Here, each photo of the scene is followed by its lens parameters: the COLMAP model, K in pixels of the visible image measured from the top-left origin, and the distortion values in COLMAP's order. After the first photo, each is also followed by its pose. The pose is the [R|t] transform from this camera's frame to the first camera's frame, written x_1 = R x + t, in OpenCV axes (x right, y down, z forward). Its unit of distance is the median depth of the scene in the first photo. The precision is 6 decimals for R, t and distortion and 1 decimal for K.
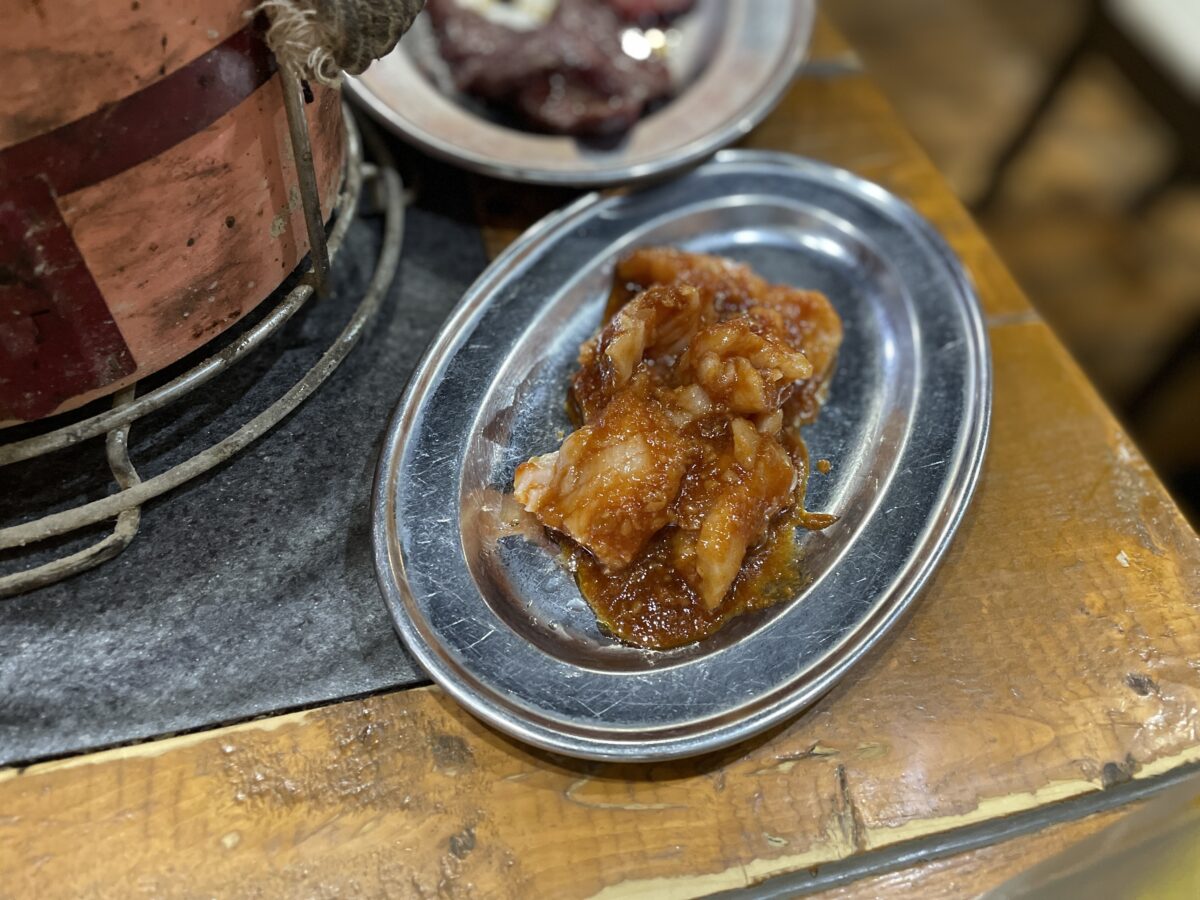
lens RADIAL K [[924.7, 0, 600.9], [0, 924.7, 394.3], [0, 0, 1]] dist [0.010046, -0.035026]
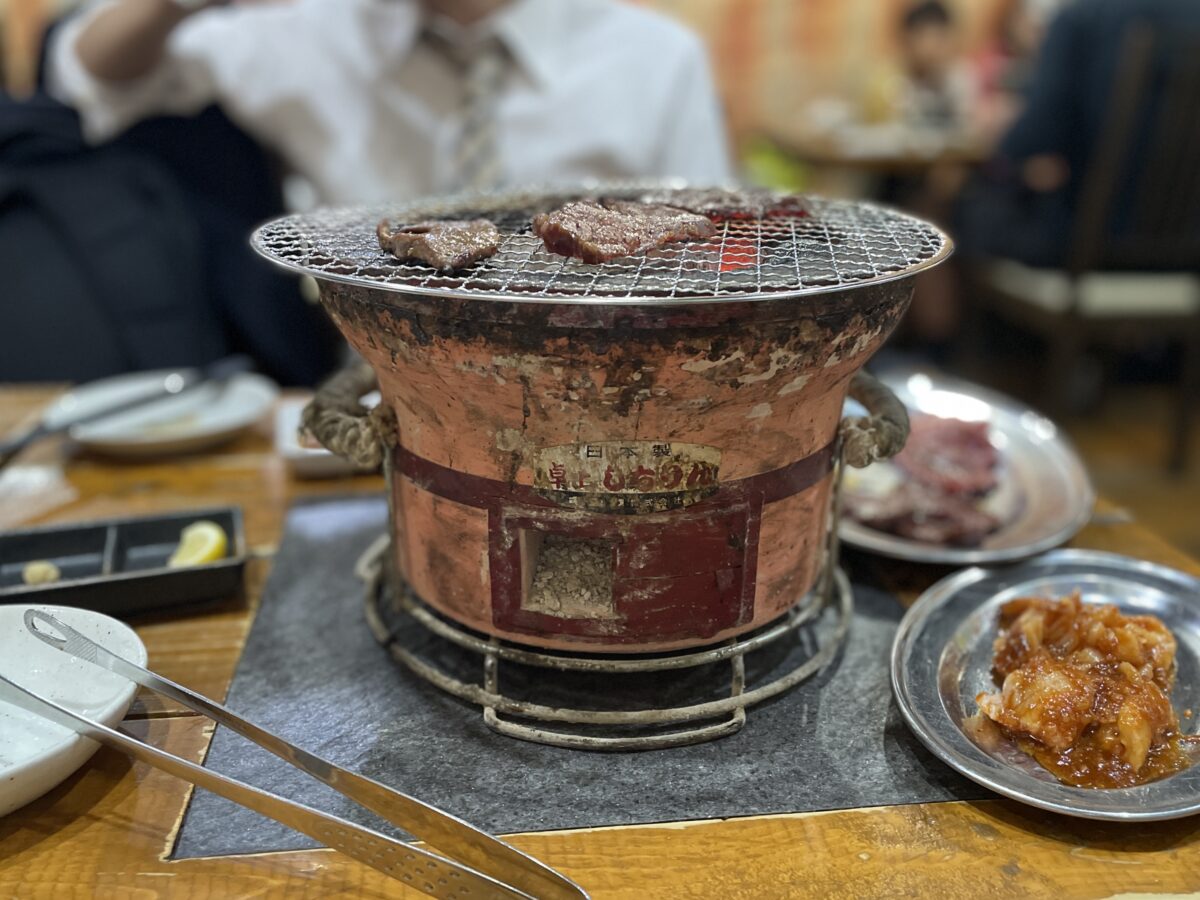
lens RADIAL K [[924.7, 0, 600.9], [0, 924.7, 394.3], [0, 0, 1]] dist [0.010046, -0.035026]
pose [[0.977369, -0.045092, -0.206678, -0.405726], [-0.076371, 0.835909, -0.543529, 0.610931], [0.197273, 0.547012, 0.813548, -0.758976]]
